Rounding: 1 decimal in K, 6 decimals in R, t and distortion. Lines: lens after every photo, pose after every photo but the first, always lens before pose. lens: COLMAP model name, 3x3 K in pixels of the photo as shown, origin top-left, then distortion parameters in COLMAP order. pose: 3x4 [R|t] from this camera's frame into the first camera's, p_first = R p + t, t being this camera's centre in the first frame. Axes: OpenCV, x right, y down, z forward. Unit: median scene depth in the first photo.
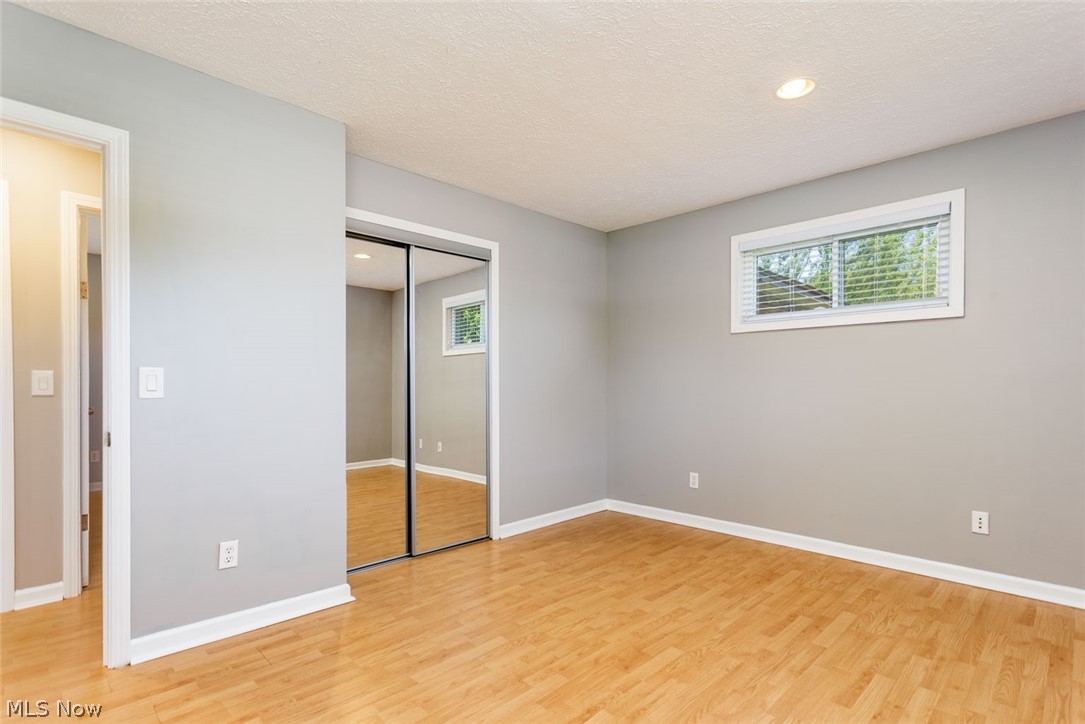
lens RADIAL K [[534.5, 0, 539.6], [0, 534.5, 384.1], [0, 0, 1]] dist [0.003266, 0.000573]
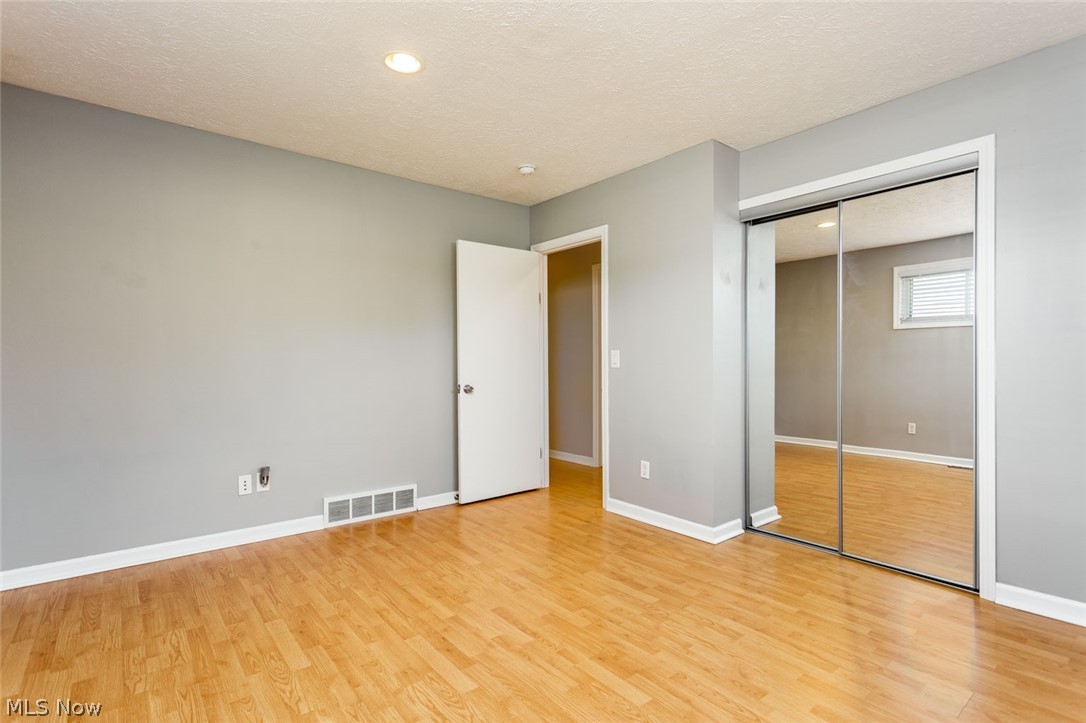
lens RADIAL K [[524.5, 0, 558.8], [0, 524.5, 362.5], [0, 0, 1]] dist [0.001415, 0.000418]
pose [[-0.080923, 0.001960, -0.996718, 0.979813], [0.004747, 0.999987, 0.001581, 0.004484], [0.996709, -0.004603, -0.080931, 0.901200]]
